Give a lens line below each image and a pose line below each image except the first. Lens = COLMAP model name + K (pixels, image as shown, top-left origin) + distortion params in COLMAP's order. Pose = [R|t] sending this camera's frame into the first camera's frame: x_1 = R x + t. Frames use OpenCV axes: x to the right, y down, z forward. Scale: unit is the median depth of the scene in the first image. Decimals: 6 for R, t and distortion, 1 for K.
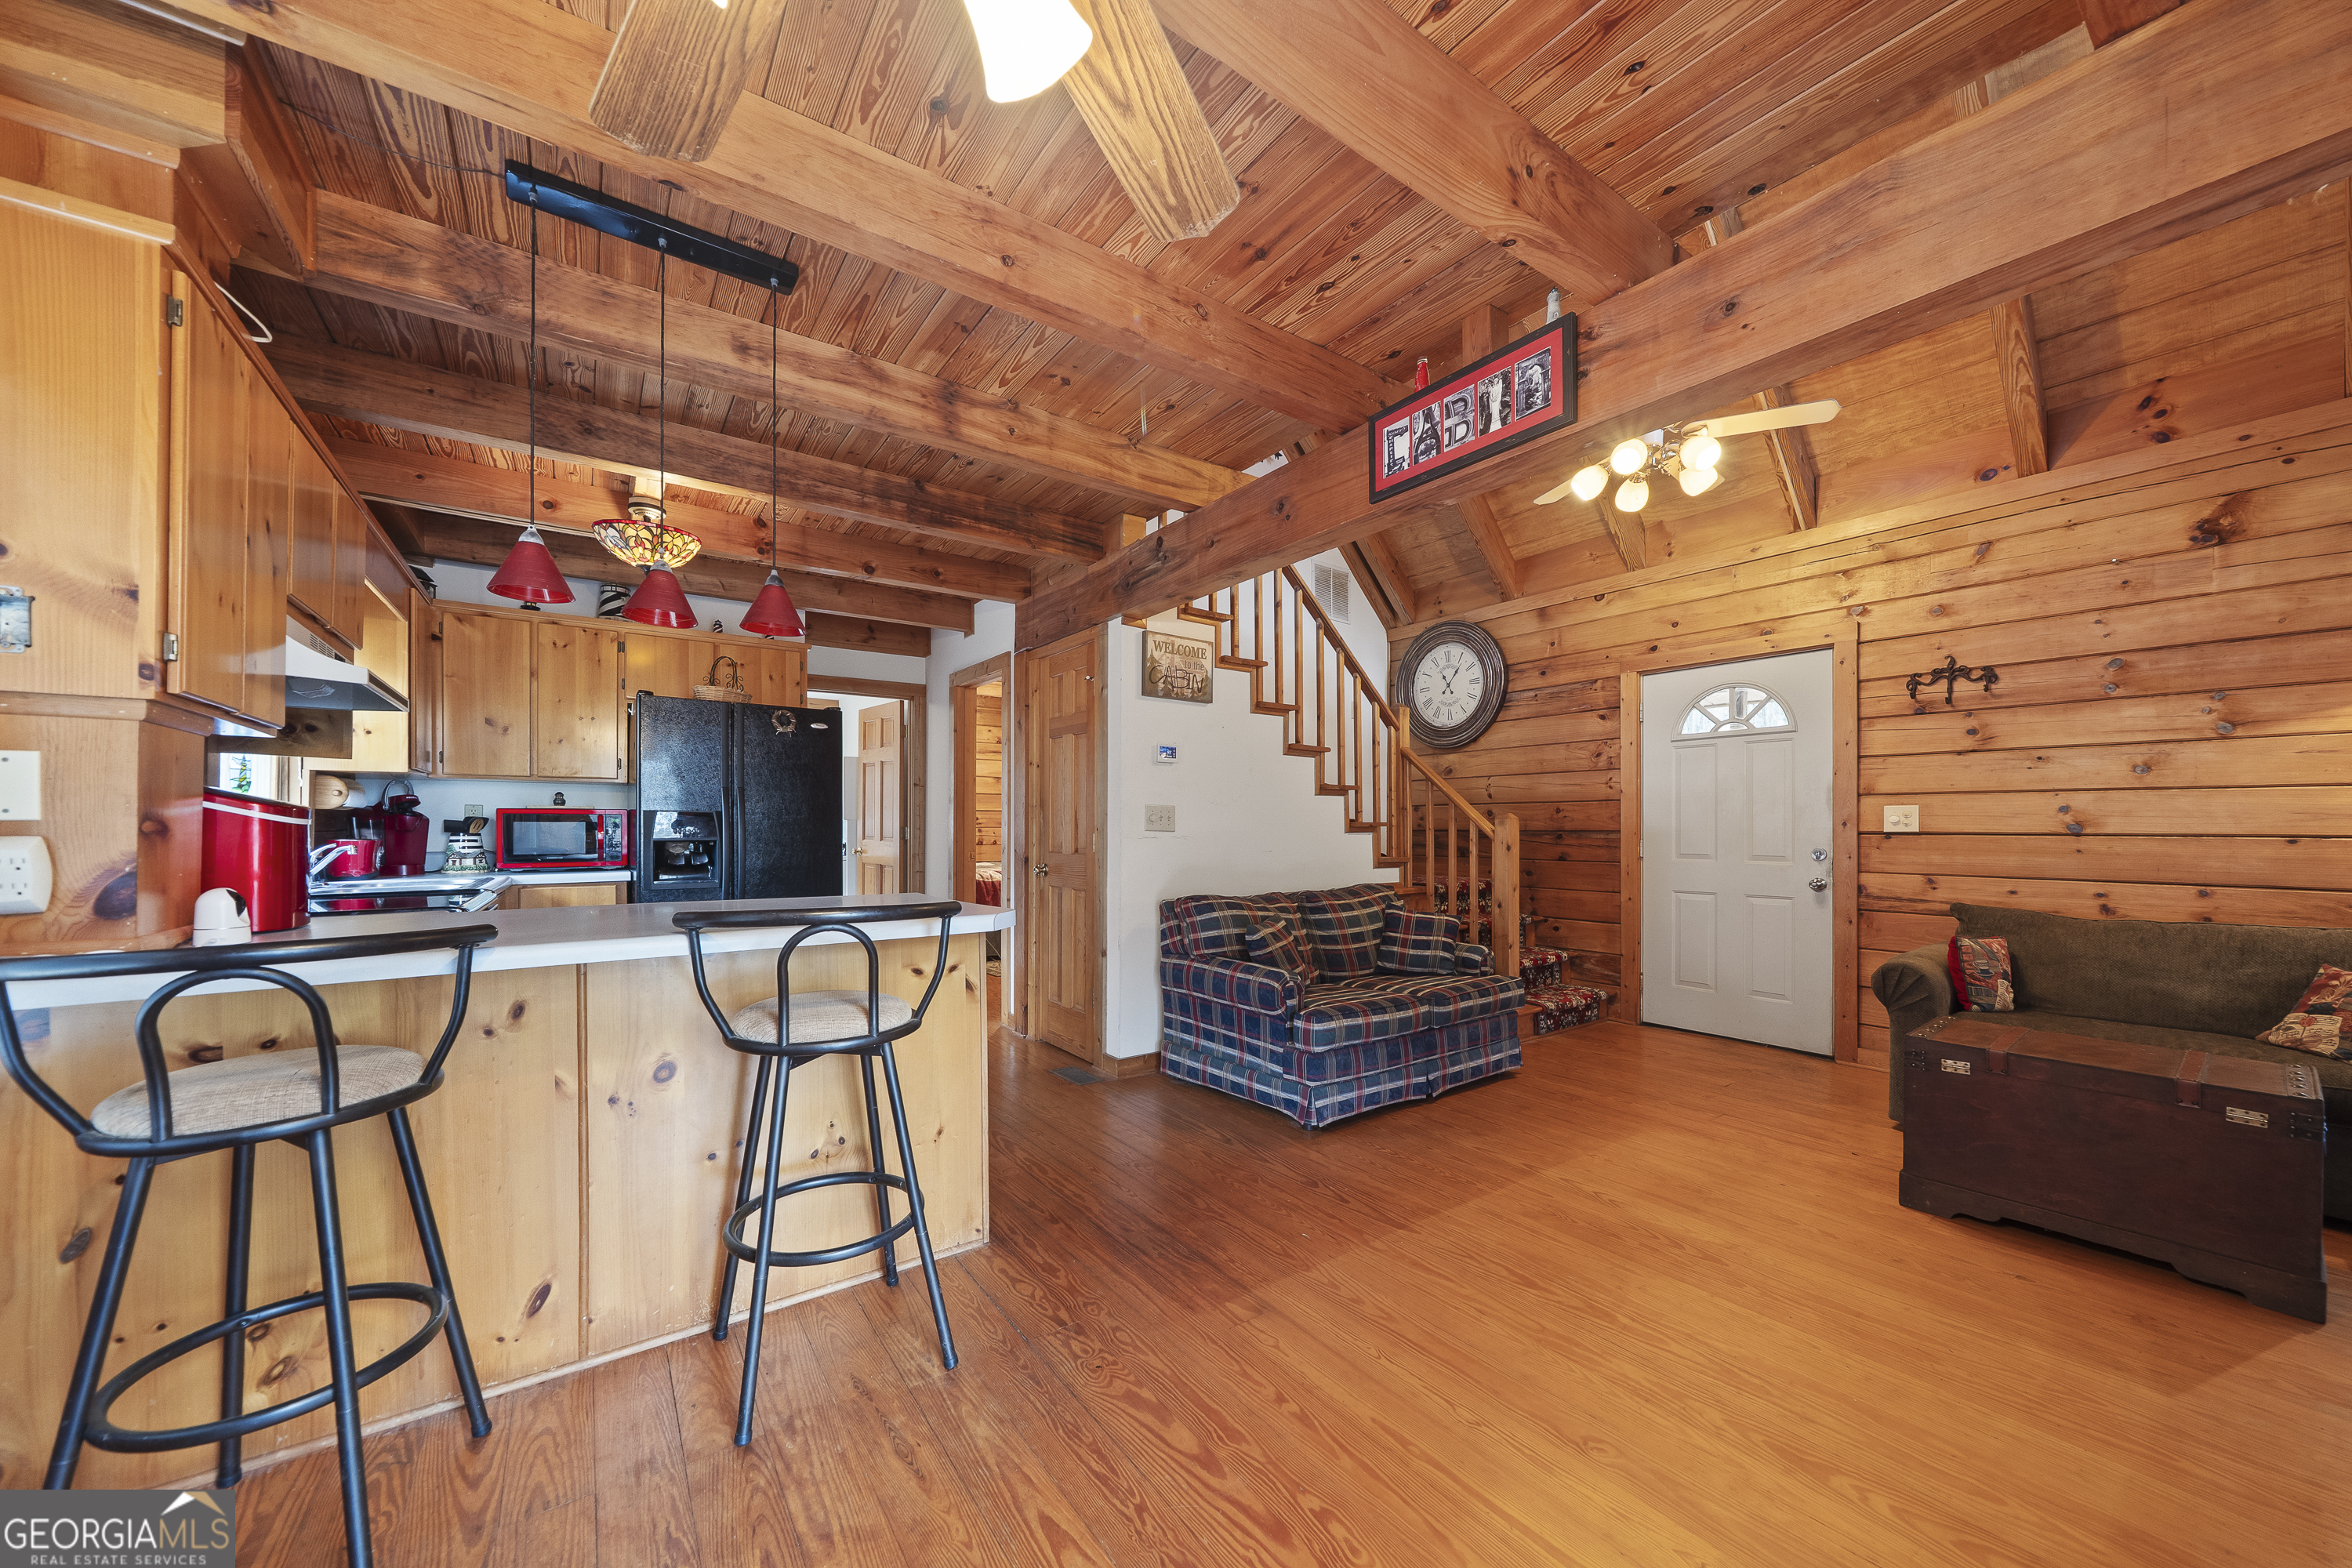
lens RADIAL K [[864.6, 0, 1190.0], [0, 864.6, 826.5], [0, 0, 1]] dist [-0.003568, 0.000440]
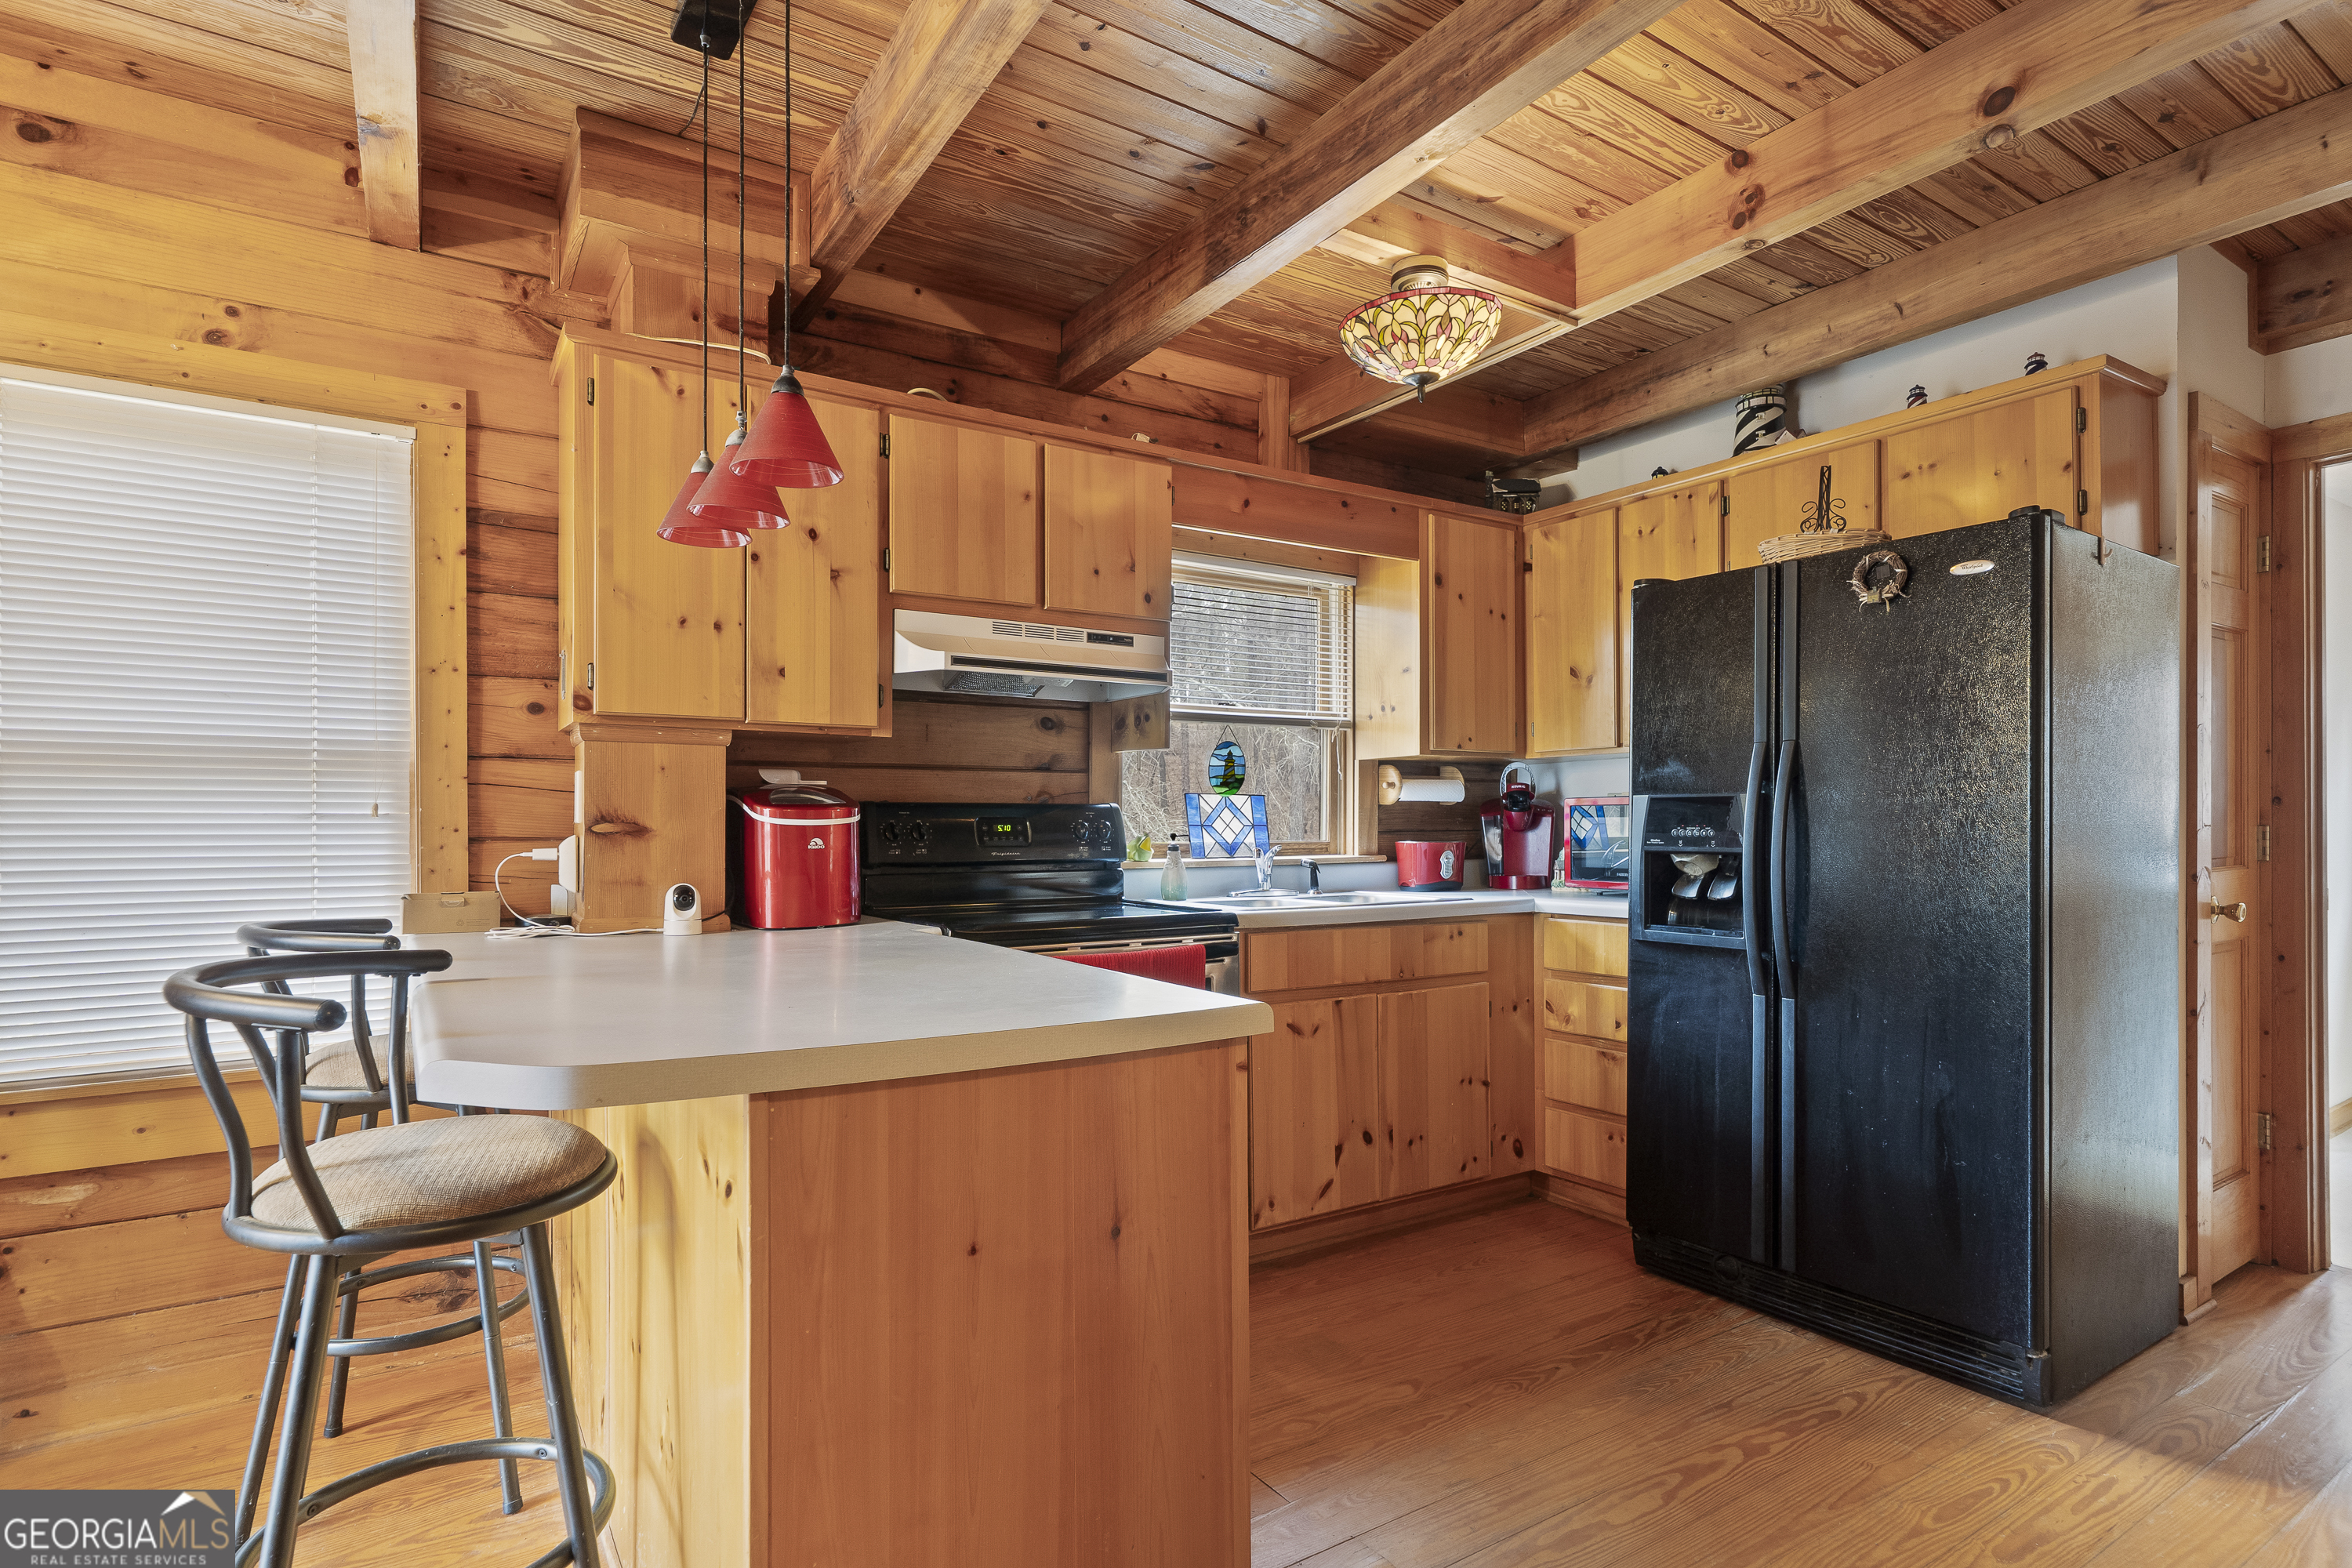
lens RADIAL K [[1155.9, 0, 1150.9], [0, 1155.9, 819.2], [0, 0, 1]] dist [-0.000392, -0.001328]
pose [[-0.043780, -0.006949, -0.999017, 0.114449], [0.003821, 0.999967, -0.007123, -0.000806], [0.999034, -0.004129, -0.043753, 0.743603]]
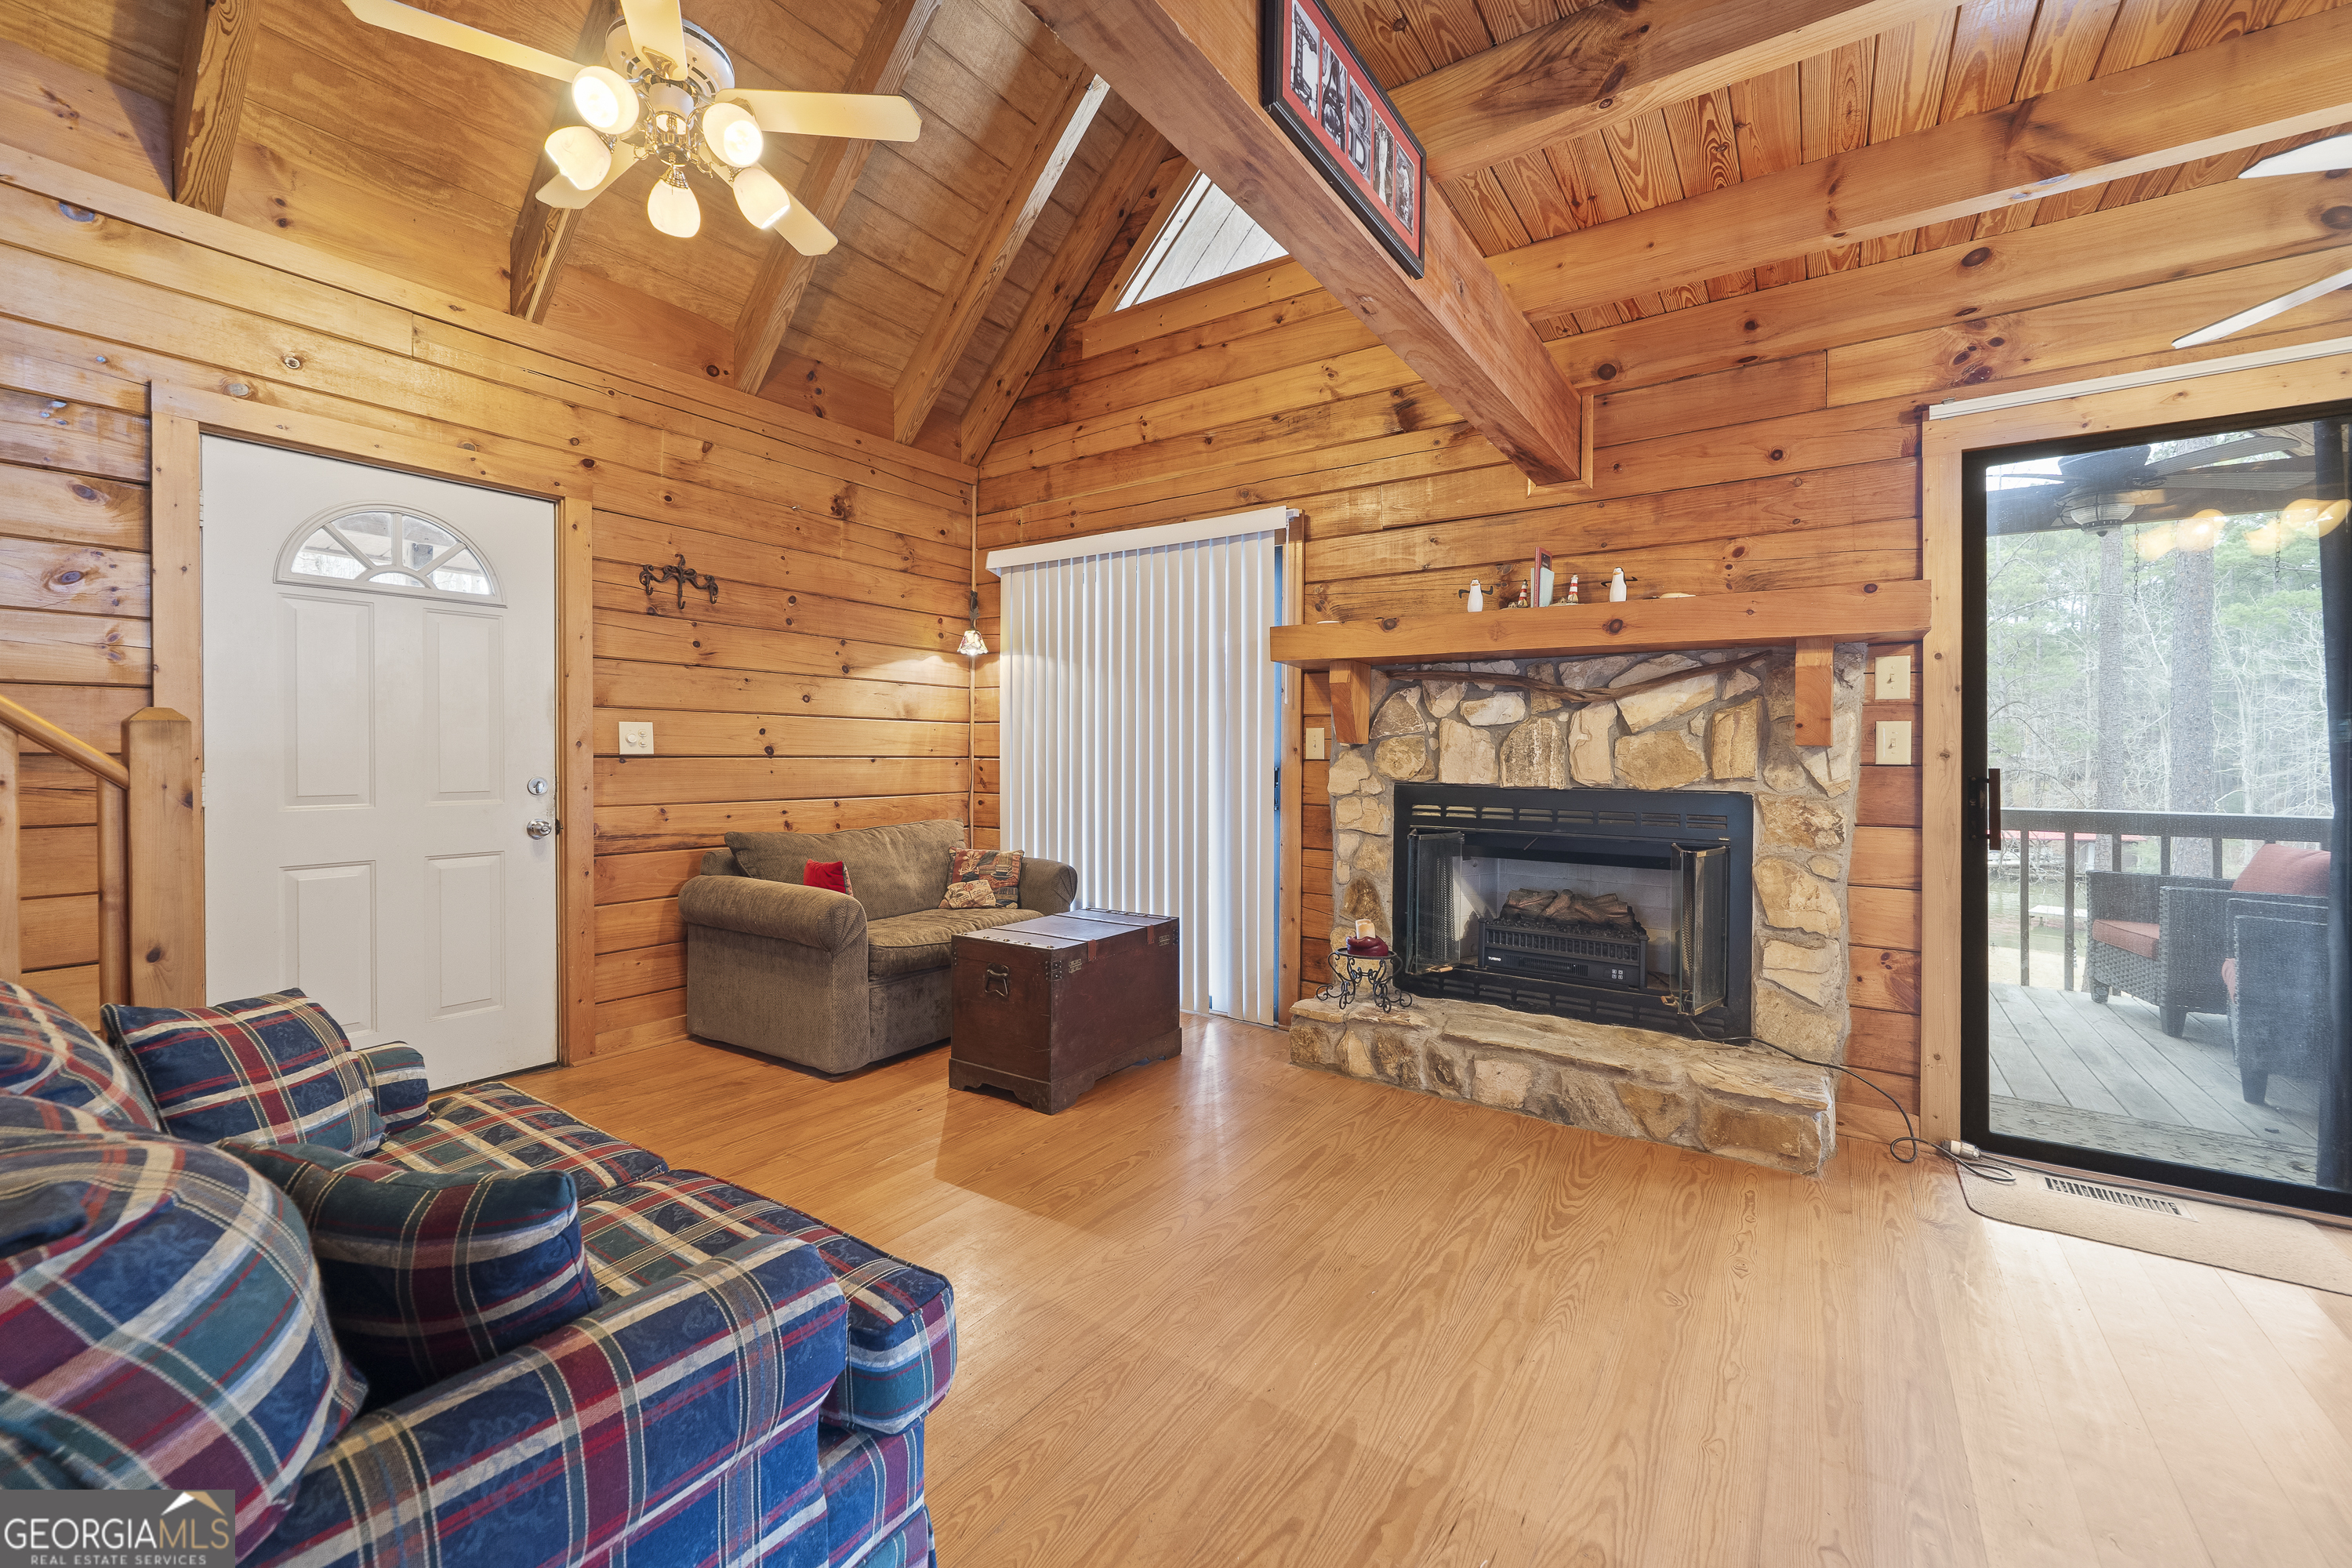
lens RADIAL K [[953.6, 0, 1158.1], [0, 953.6, 759.4], [0, 0, 1]] dist [-0.001630, 0.000392]
pose [[-0.330257, -0.010737, 0.943830, -0.203038], [-0.006202, 0.999938, 0.009205, -0.000375], [-0.943871, -0.002814, -0.330303, 0.859458]]
